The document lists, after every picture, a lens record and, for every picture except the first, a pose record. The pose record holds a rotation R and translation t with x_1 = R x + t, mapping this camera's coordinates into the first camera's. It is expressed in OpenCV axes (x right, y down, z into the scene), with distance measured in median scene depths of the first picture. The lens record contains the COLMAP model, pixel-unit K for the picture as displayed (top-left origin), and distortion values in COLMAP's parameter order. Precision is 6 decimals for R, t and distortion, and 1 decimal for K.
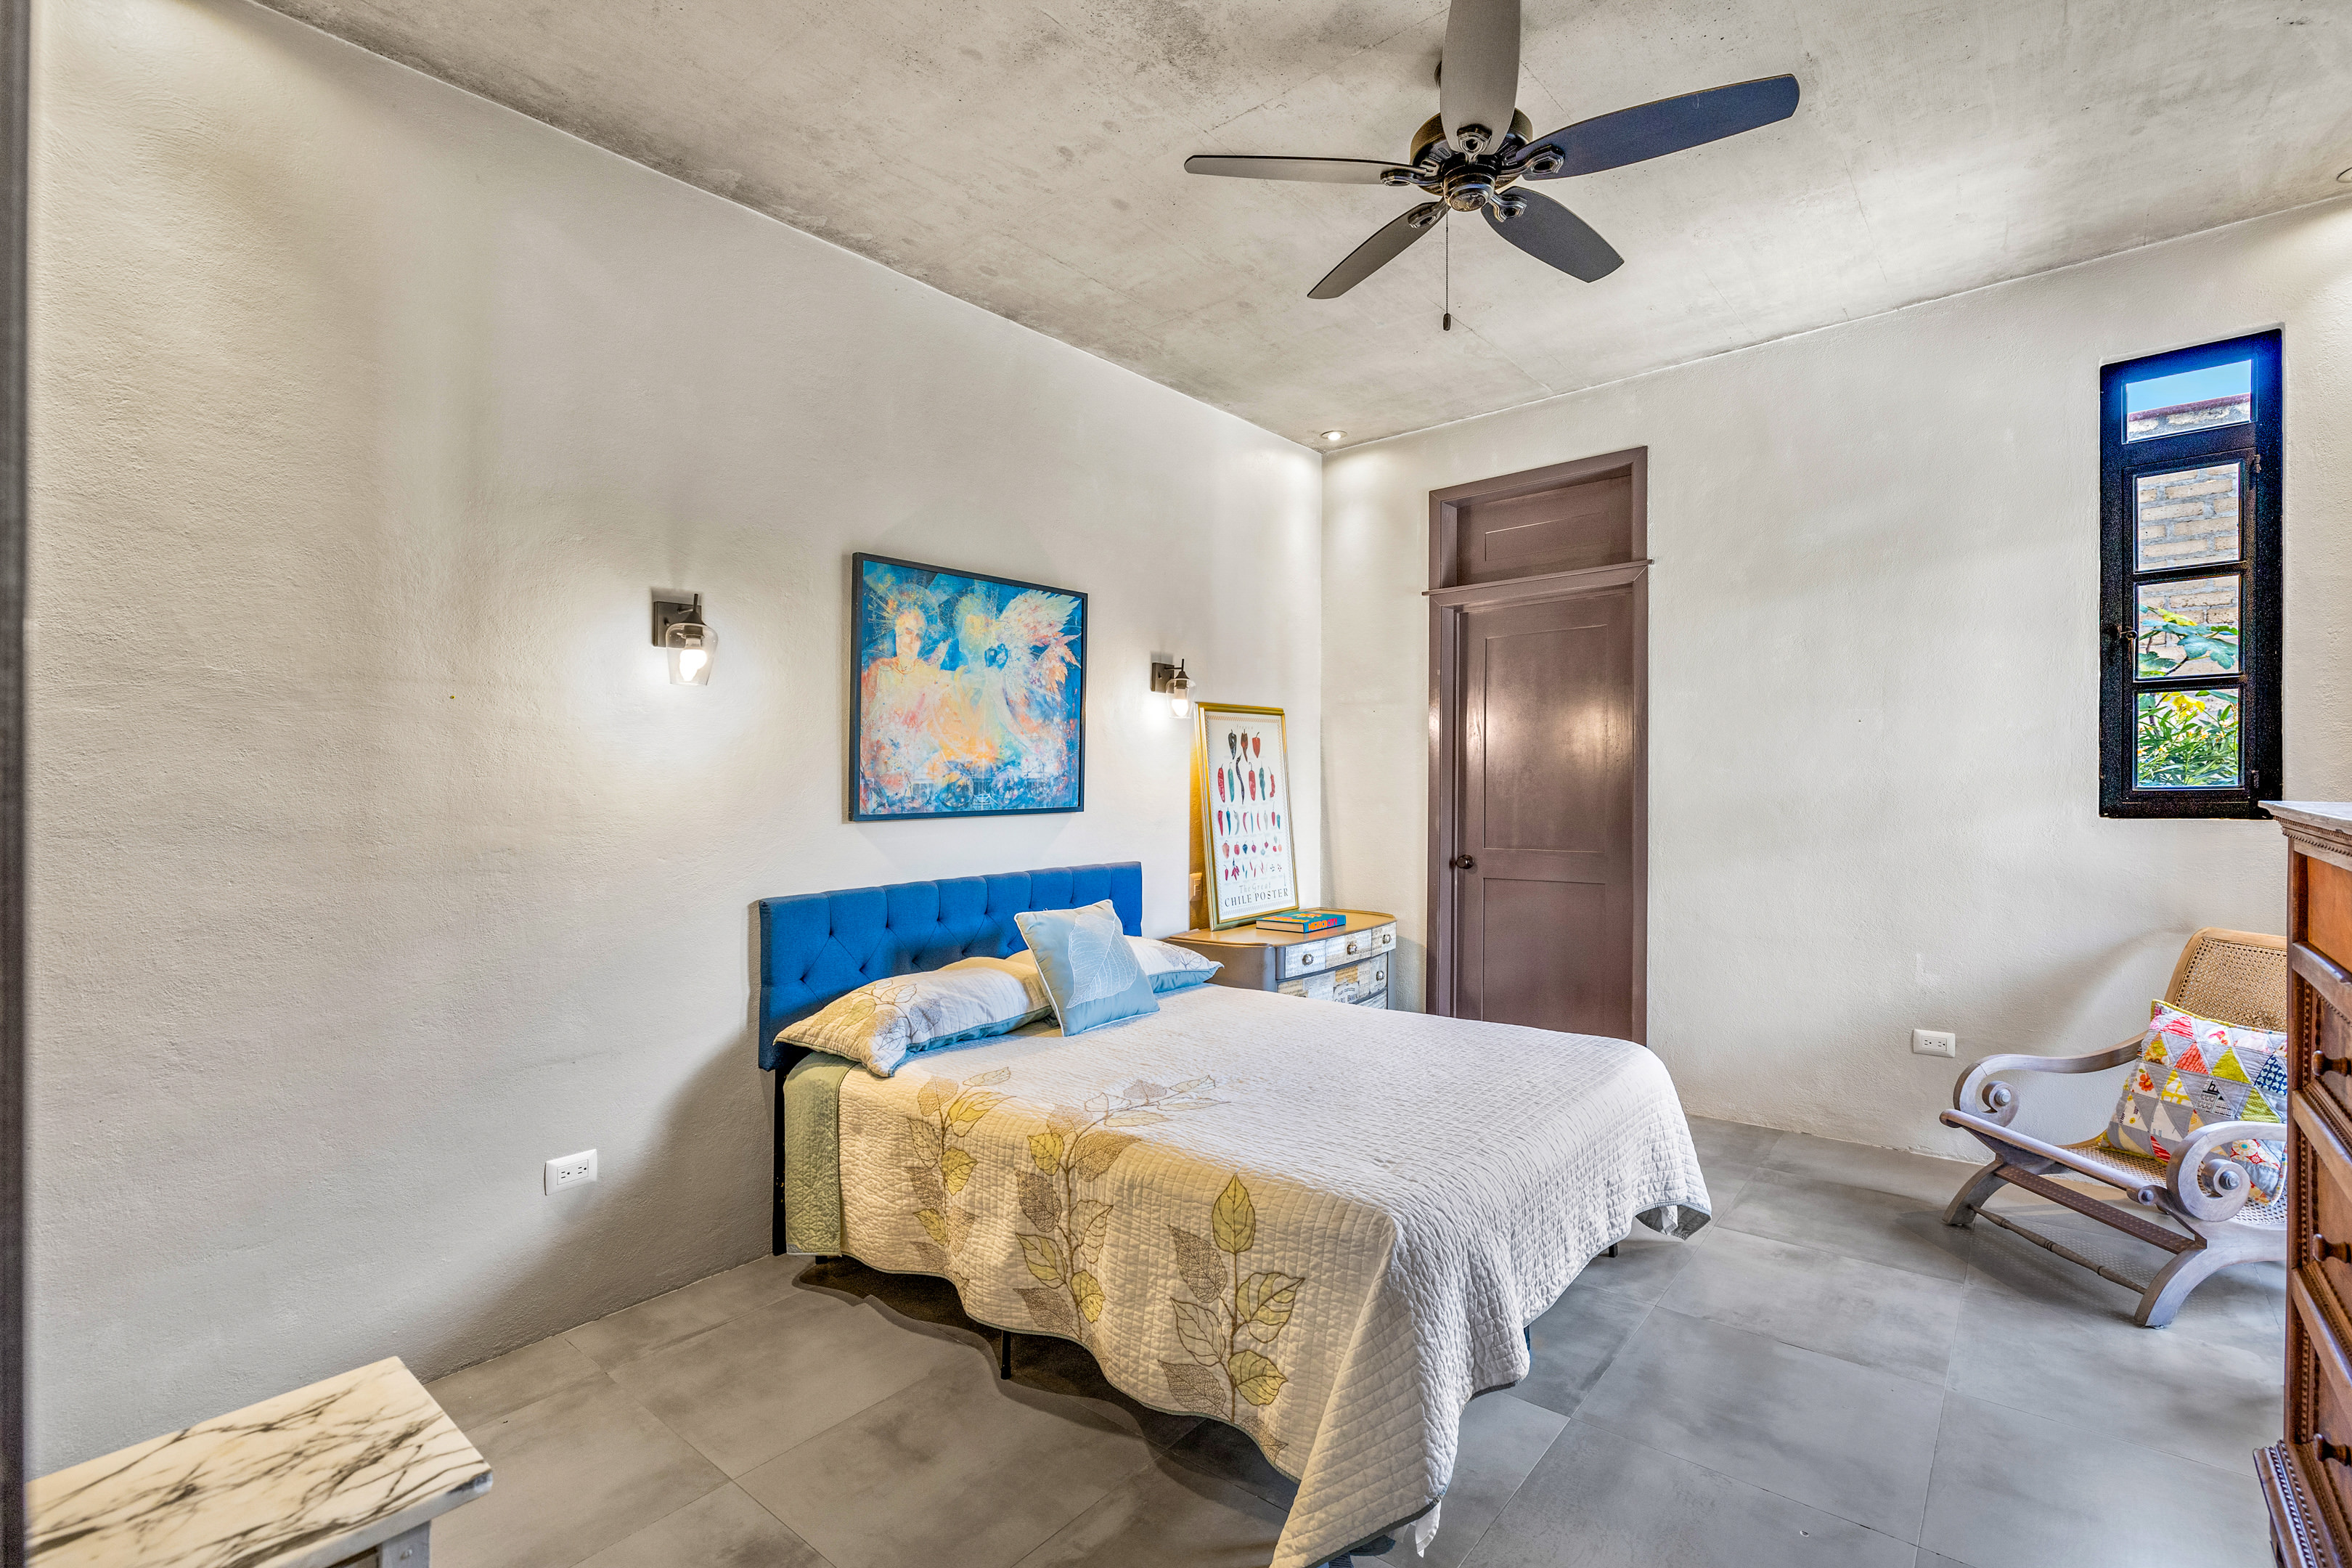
lens RADIAL K [[1036.4, 0, 1176.1], [0, 1036.4, 774.8], [0, 0, 1]] dist [-0.002020, -0.000506]
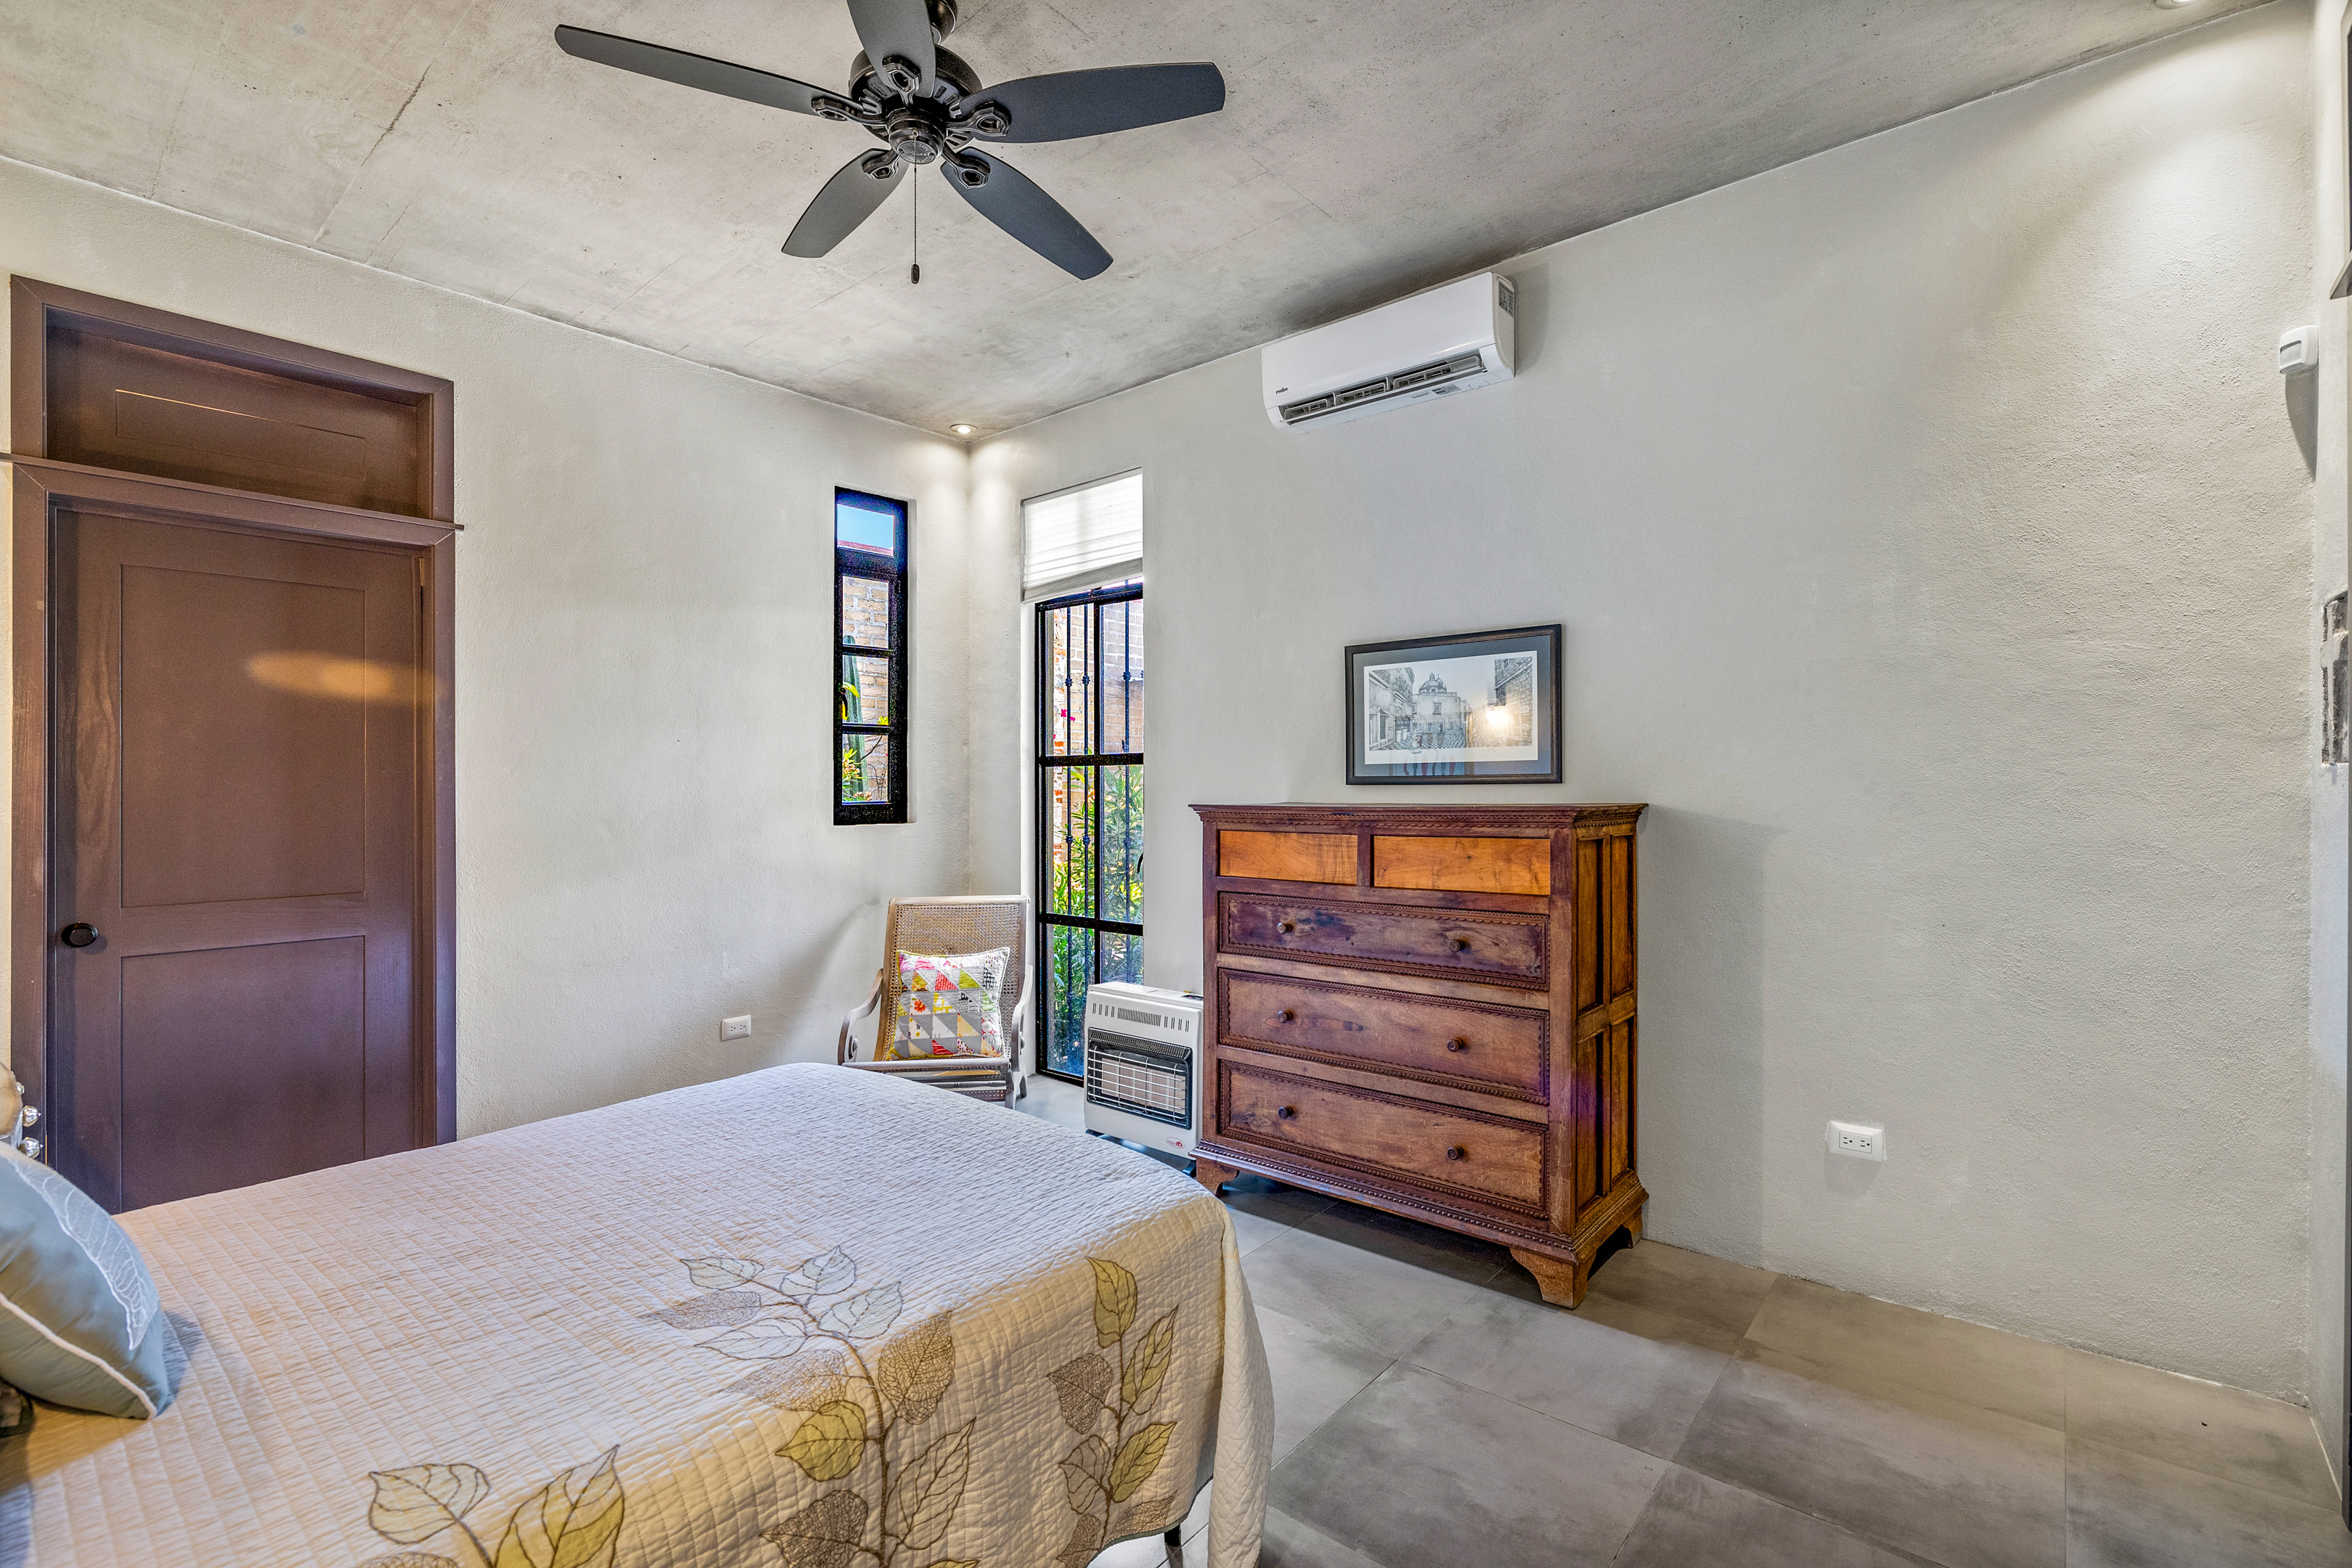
lens RADIAL K [[1062.5, 0, 1176.8], [0, 1062.5, 814.5], [0, 0, 1]] dist [-0.002514, -0.000114]
pose [[0.006343, -0.009984, 0.999930, -0.474069], [-0.000606, 0.999950, 0.009988, 0.013487], [-0.999980, -0.000669, 0.006336, 0.554836]]
